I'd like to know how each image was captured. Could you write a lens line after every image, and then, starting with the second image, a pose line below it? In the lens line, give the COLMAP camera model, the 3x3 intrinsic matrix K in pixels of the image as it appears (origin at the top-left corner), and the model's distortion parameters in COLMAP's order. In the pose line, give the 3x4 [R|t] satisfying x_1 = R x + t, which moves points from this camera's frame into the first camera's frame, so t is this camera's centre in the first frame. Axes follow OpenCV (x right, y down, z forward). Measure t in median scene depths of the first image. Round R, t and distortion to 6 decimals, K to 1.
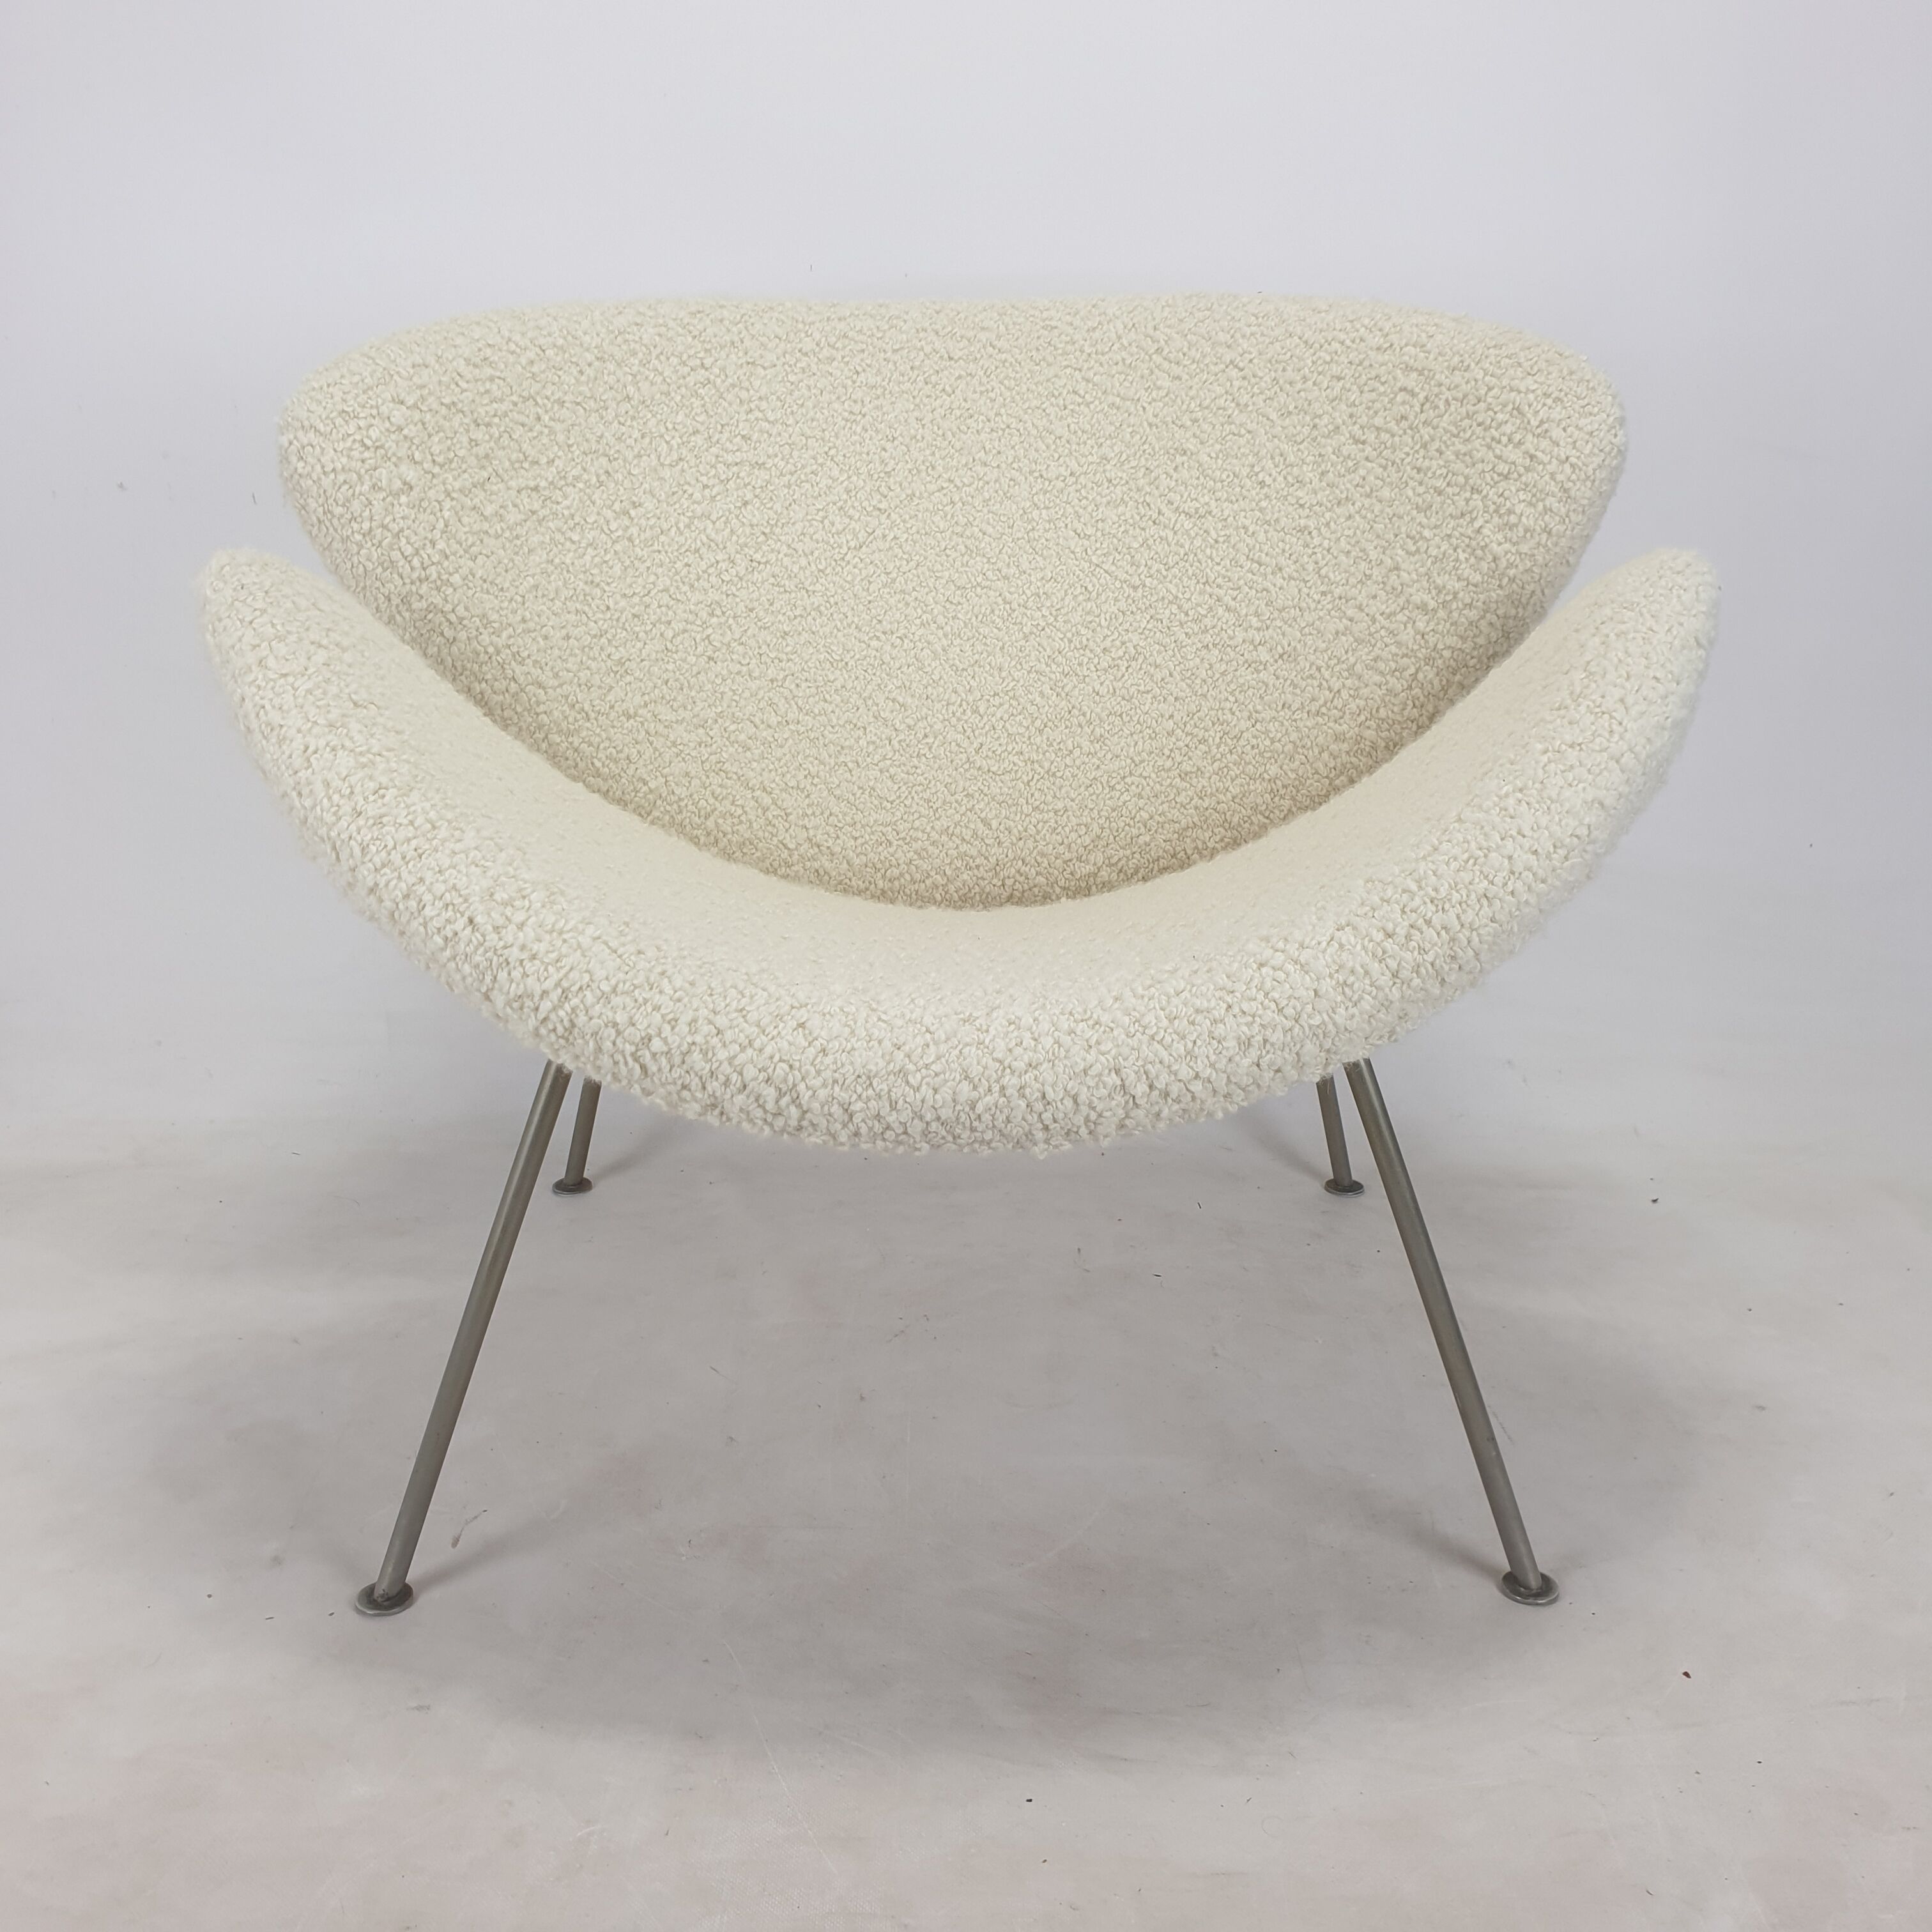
lens RADIAL K [[1938.2, 0, 994.0], [0, 1938.2, 1028.3], [0, 0, 1]] dist [0.239199, -0.826308]
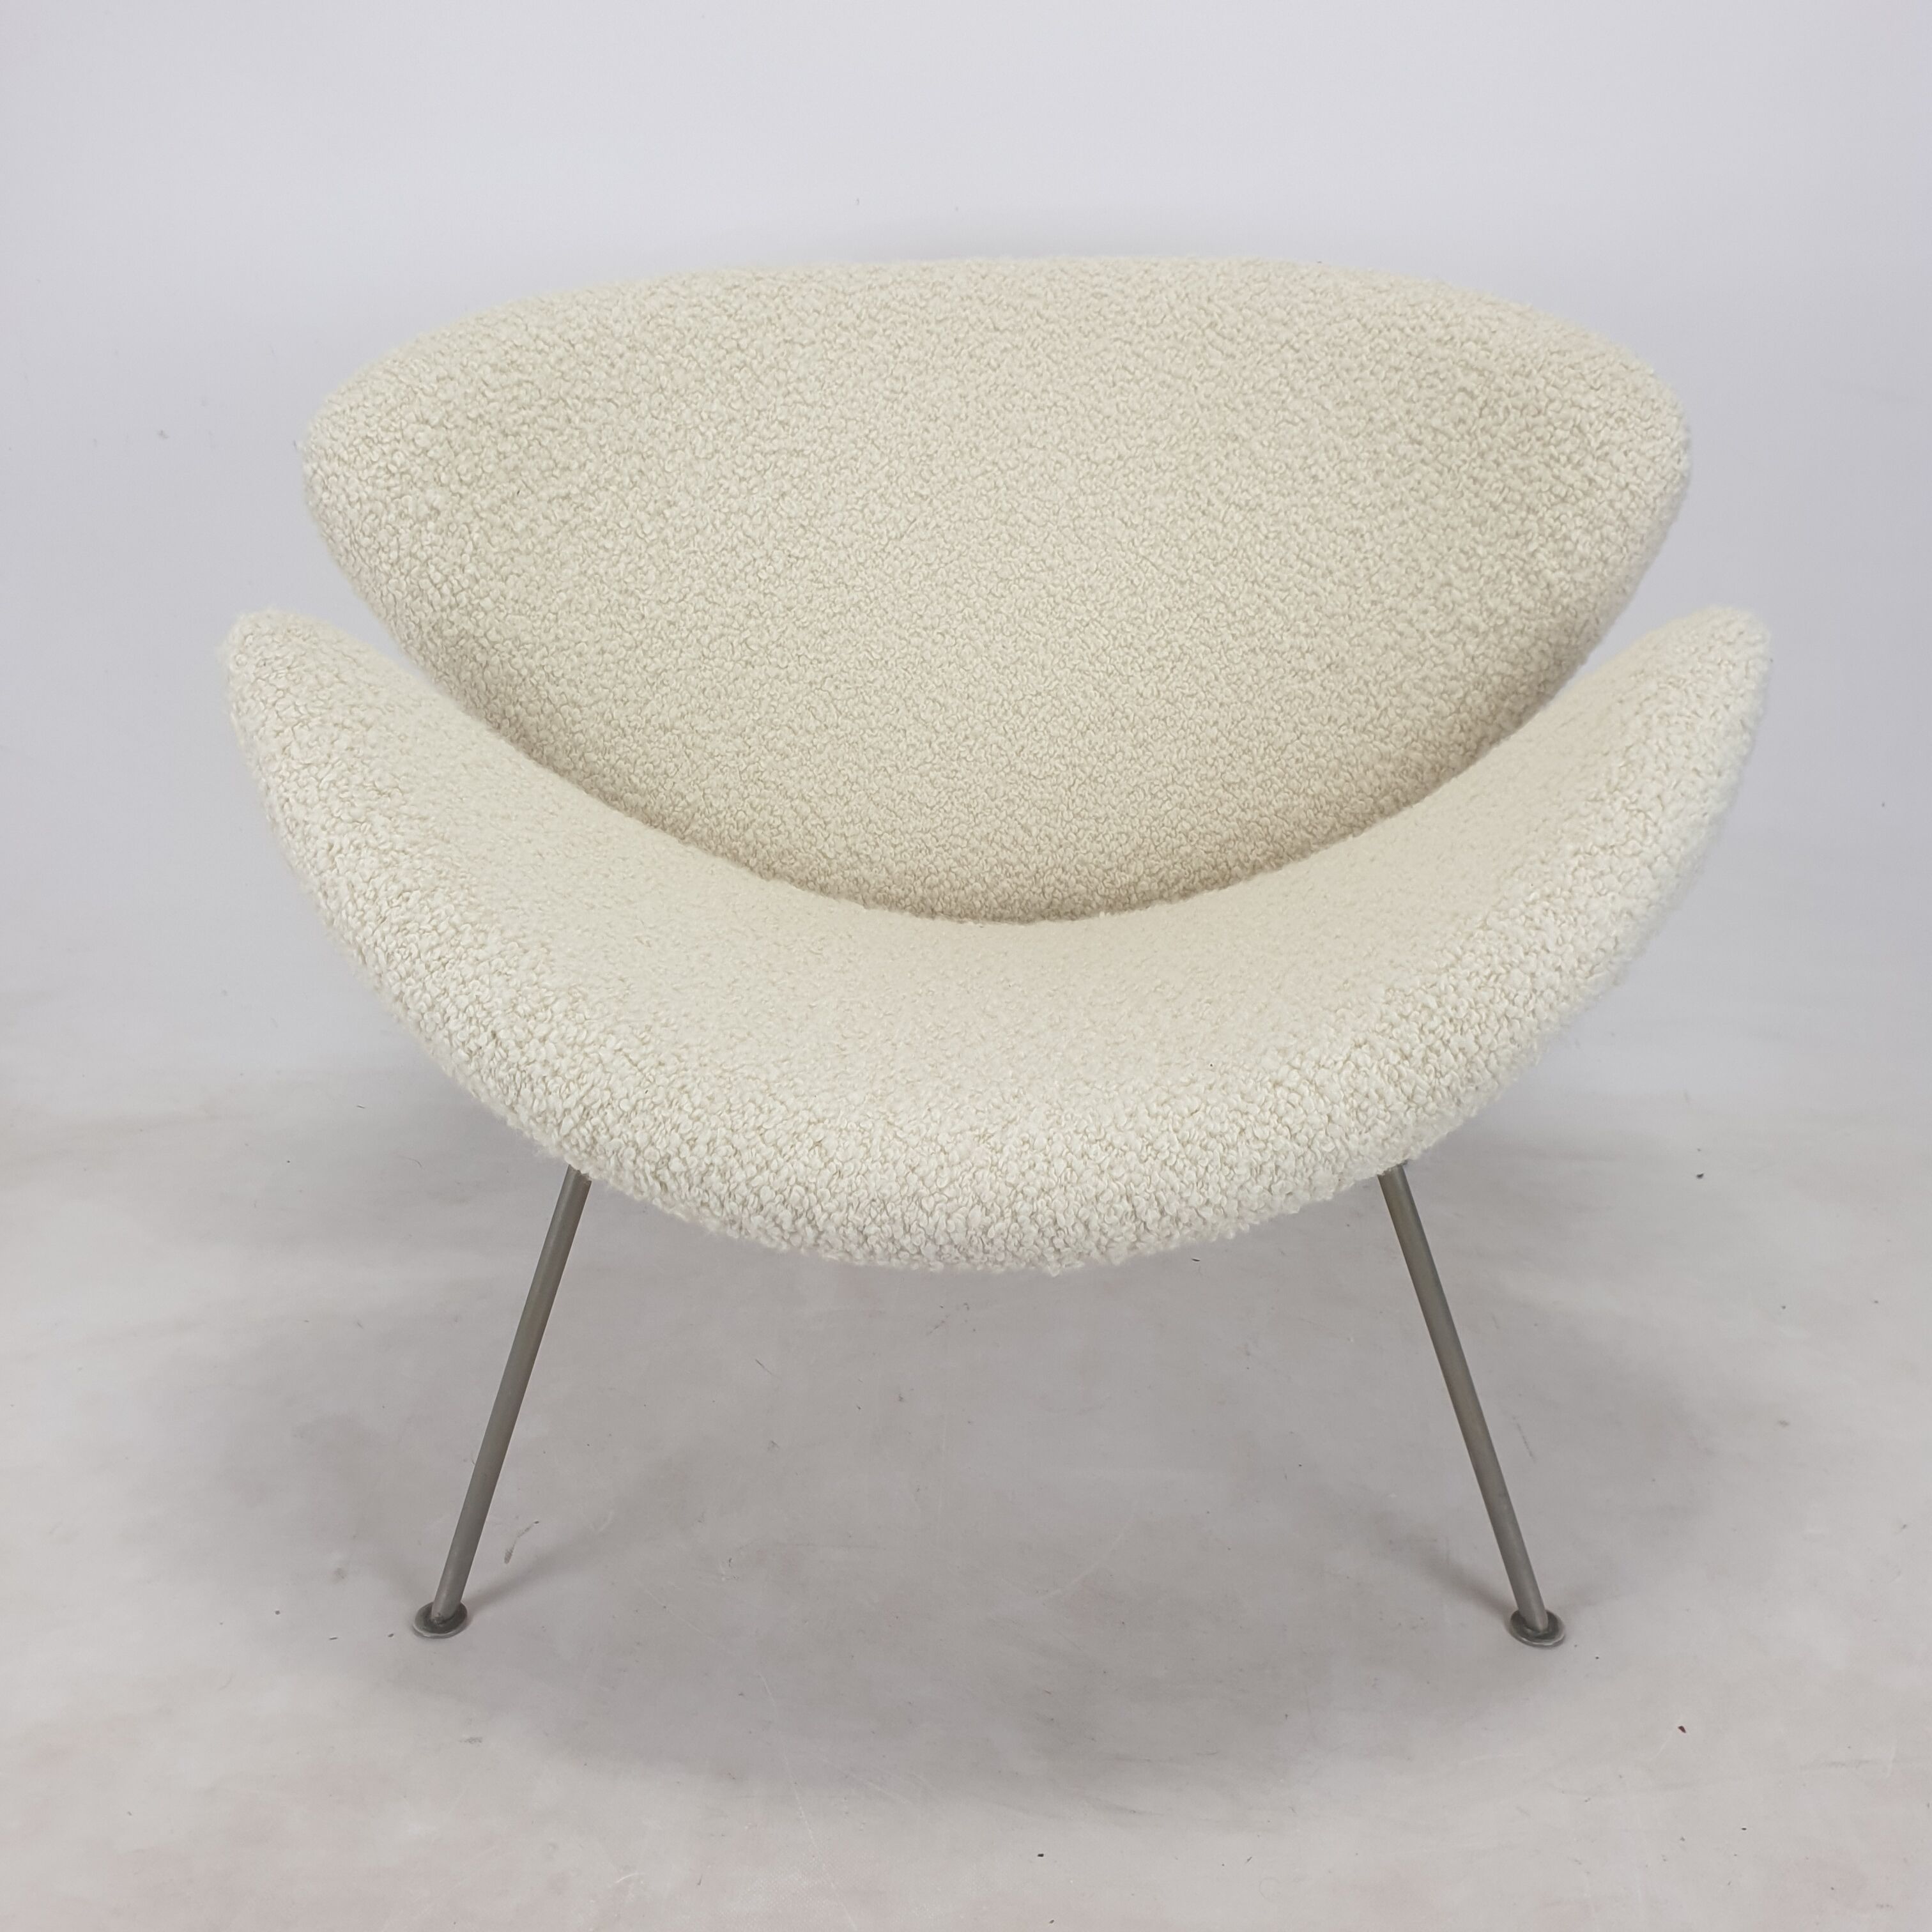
lens RADIAL K [[1935.1, 0, 1006.4], [0, 1935.1, 1047.0], [0, 0, 1]] dist [0.226423, -0.795413]
pose [[0.999200, 0.010102, -0.038692, 0.026244], [-0.005204, 0.992186, 0.124659, -0.124163], [0.039649, -0.124358, 0.991445, 0.005055]]
